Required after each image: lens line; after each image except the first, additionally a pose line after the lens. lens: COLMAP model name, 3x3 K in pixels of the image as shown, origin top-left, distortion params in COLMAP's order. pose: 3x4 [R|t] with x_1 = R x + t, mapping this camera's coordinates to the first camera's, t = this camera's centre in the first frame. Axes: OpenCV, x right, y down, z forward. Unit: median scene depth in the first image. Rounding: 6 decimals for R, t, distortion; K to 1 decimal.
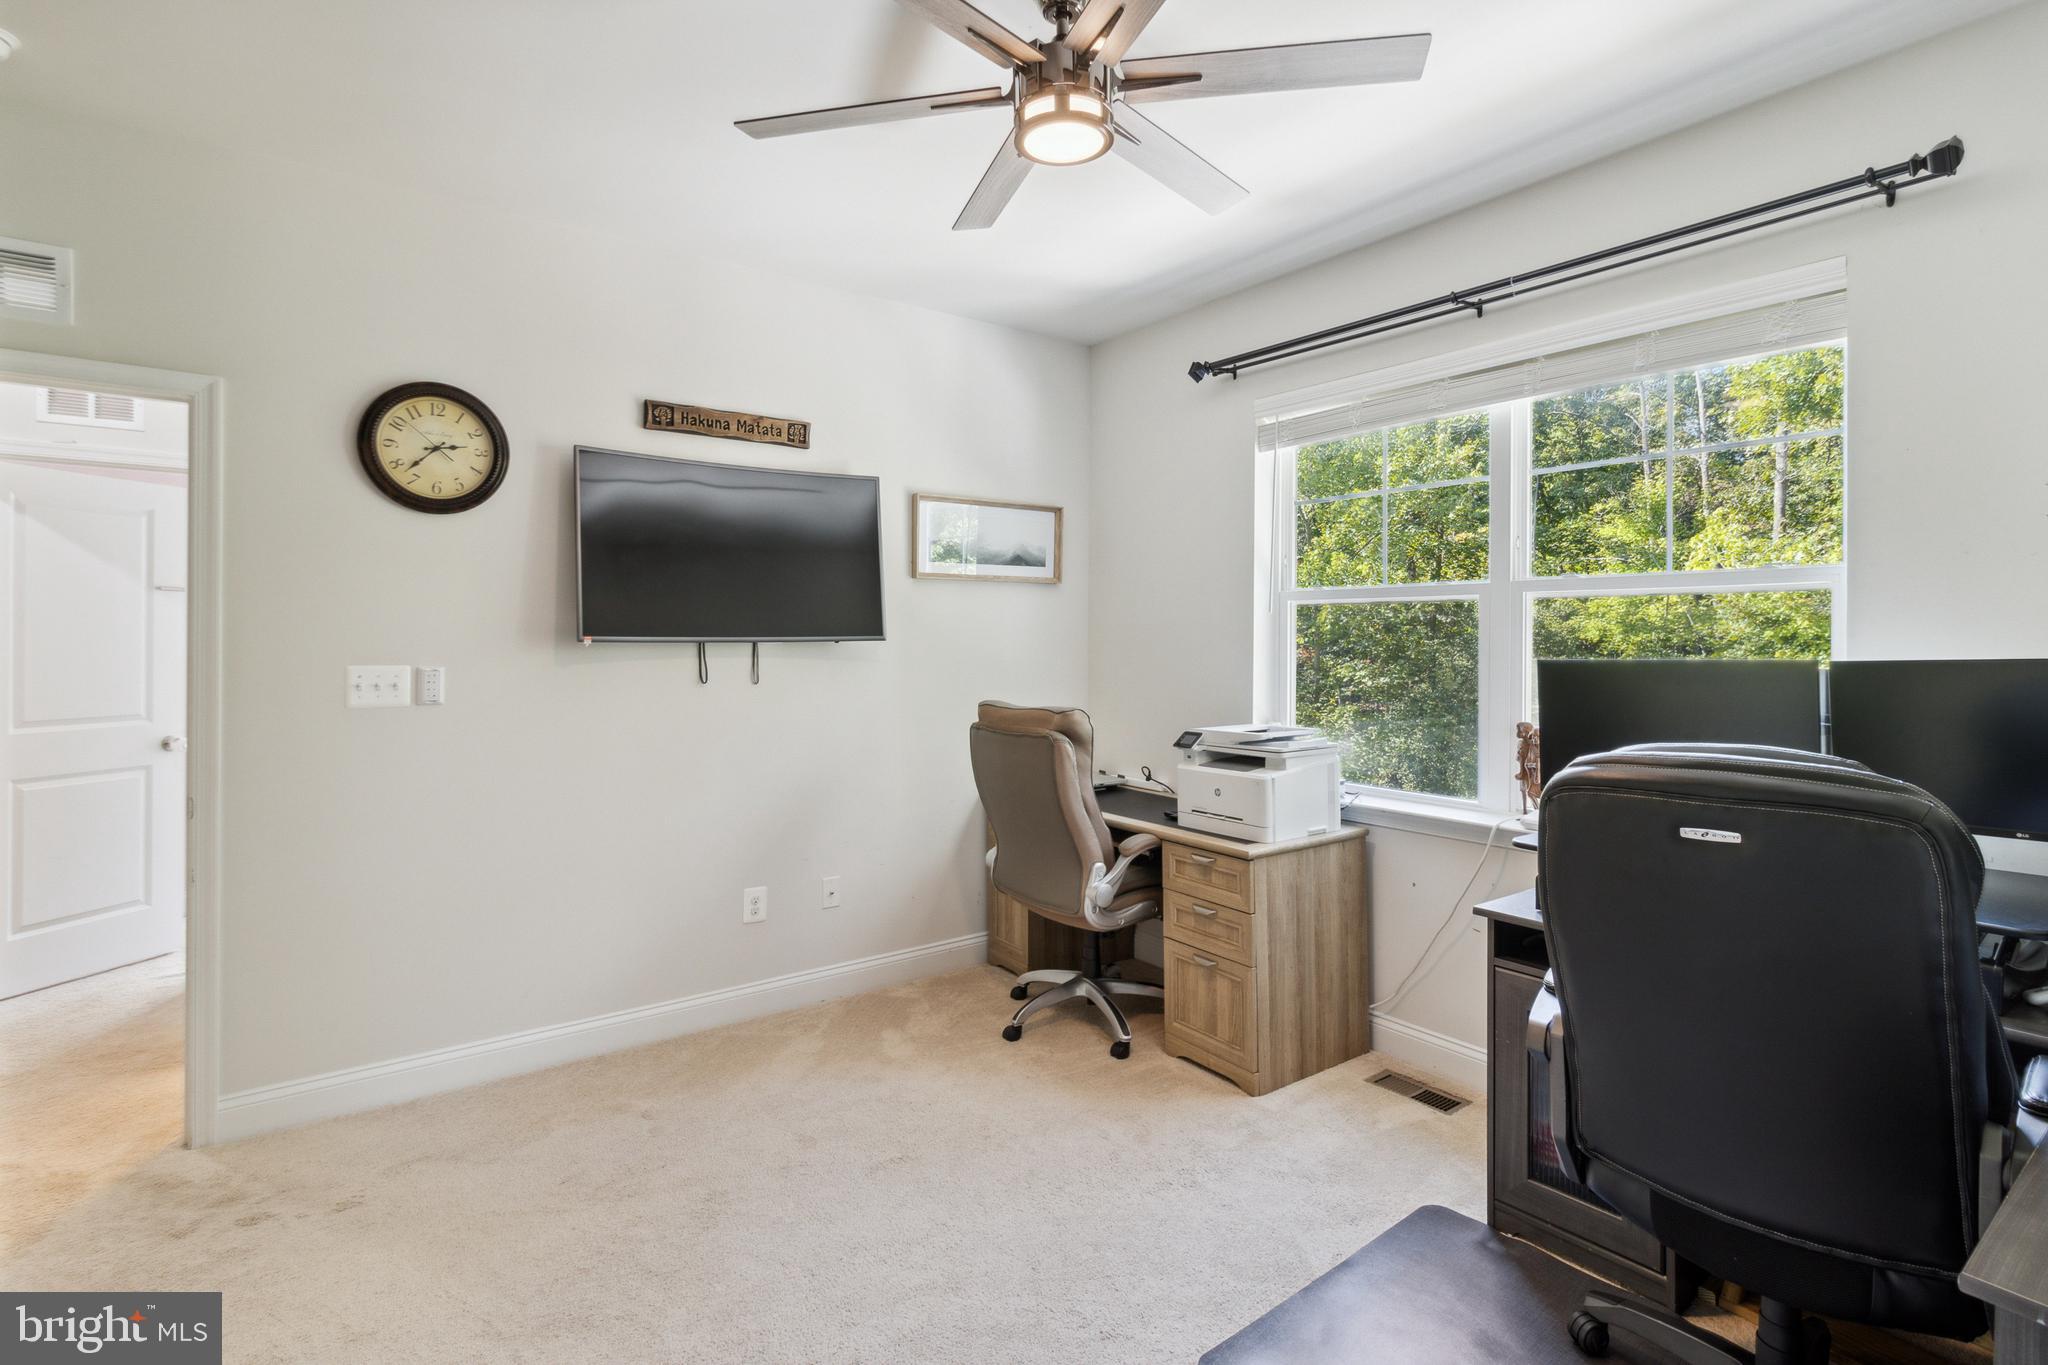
lens RADIAL K [[976.3, 0, 1016.4], [0, 976.3, 645.1], [0, 0, 1]] dist [0.001009, 0.000105]
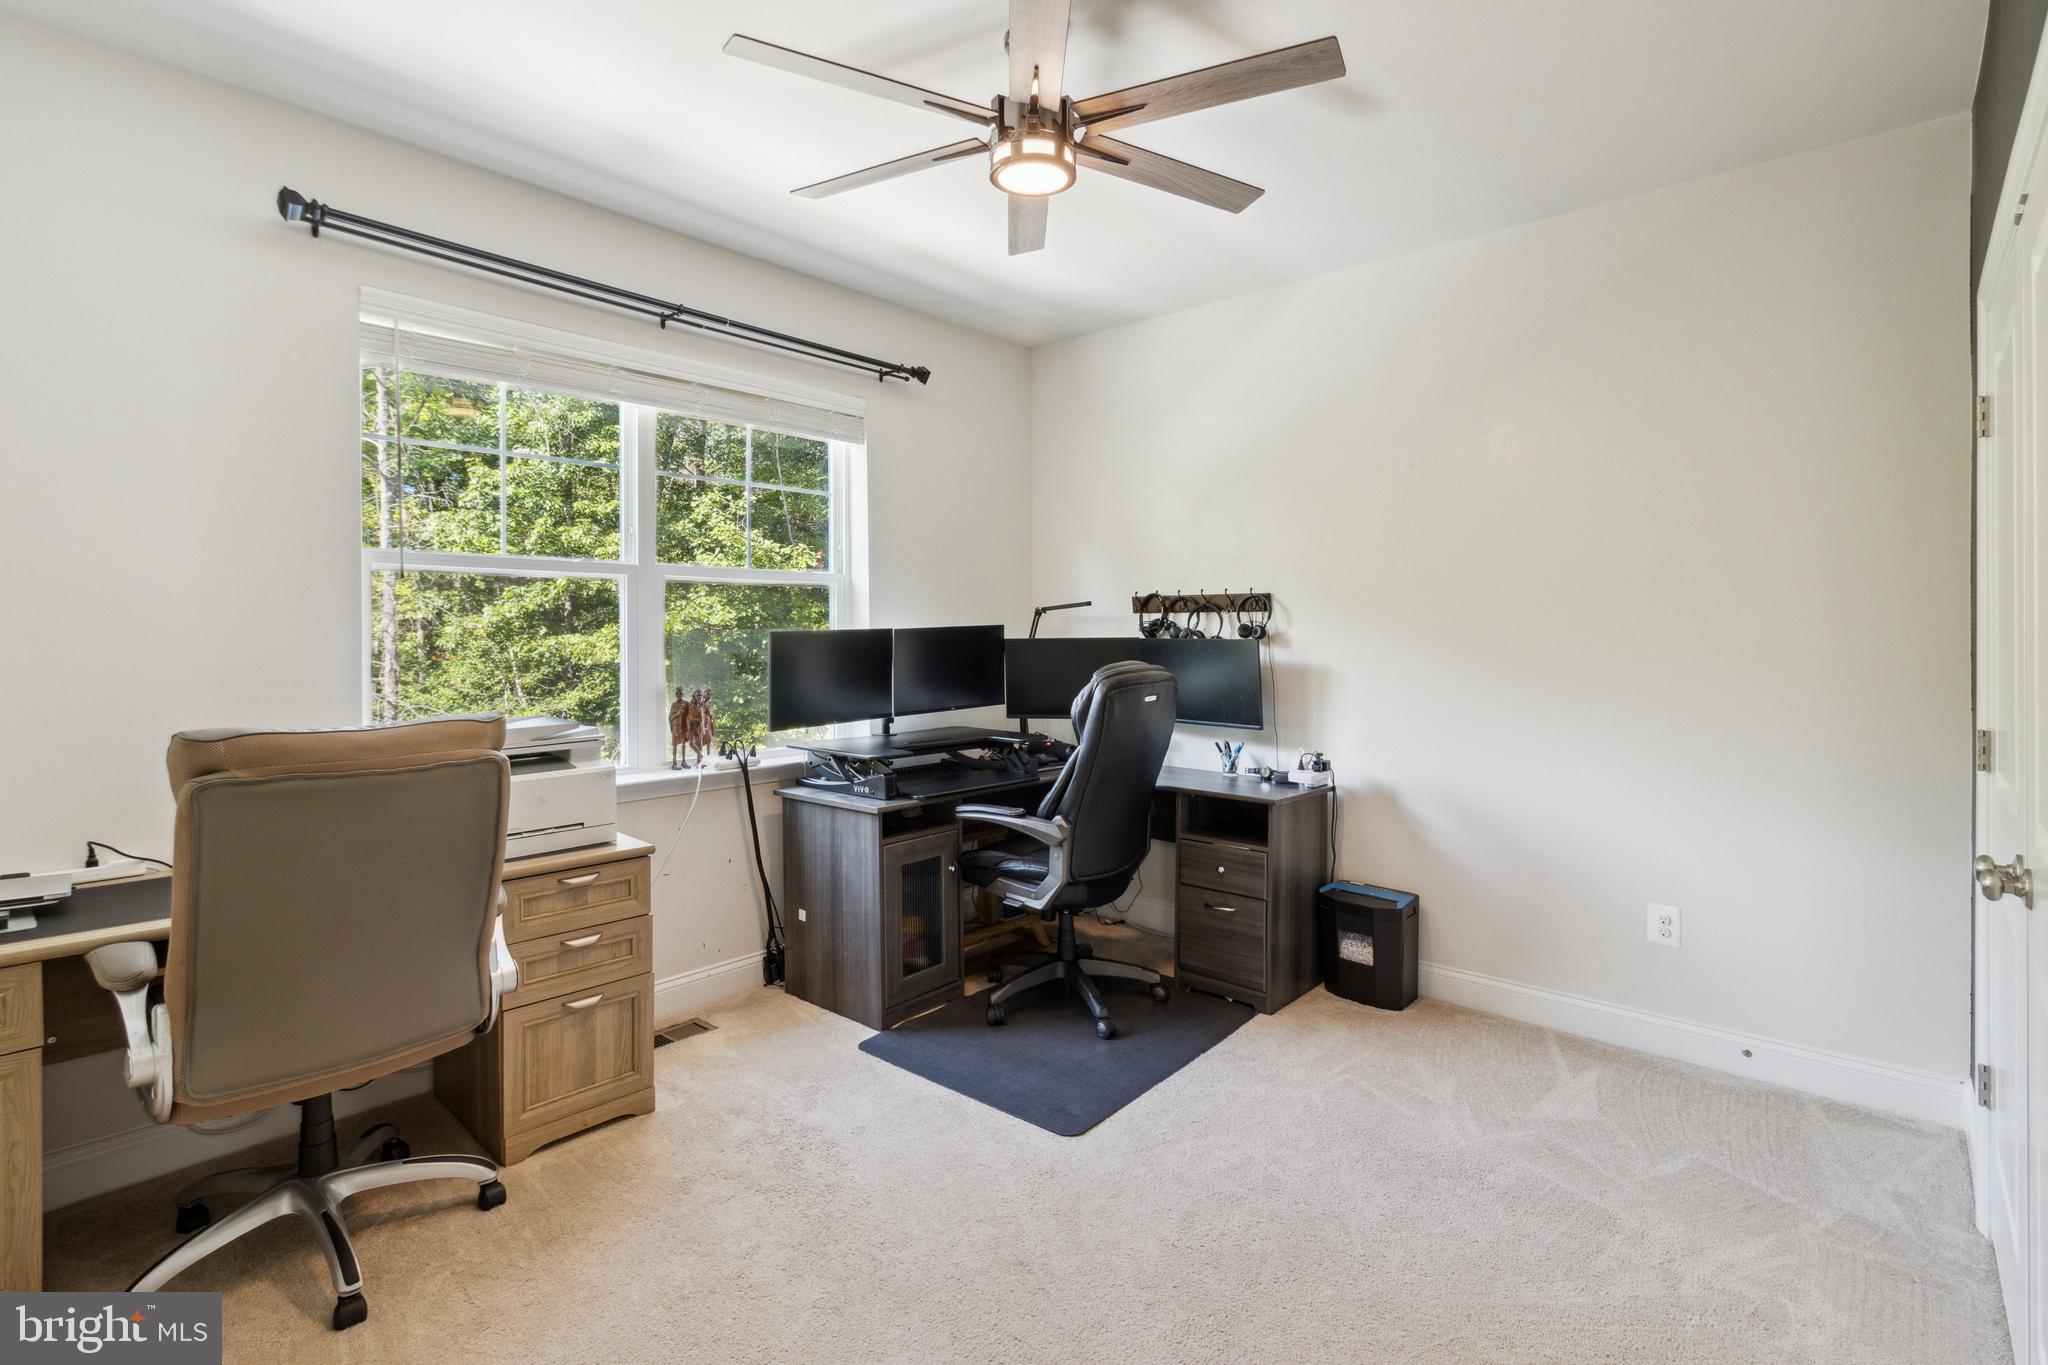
lens RADIAL K [[976.3, 0, 1026.1], [0, 976.3, 622.0], [0, 0, 1]] dist [0.001009, 0.000105]
pose [[-0.206951, 0.001882, 0.978349, -0.716033], [0.003575, 0.999993, -0.001168, 0.005124], [-0.978345, 0.003256, -0.206956, 0.832375]]
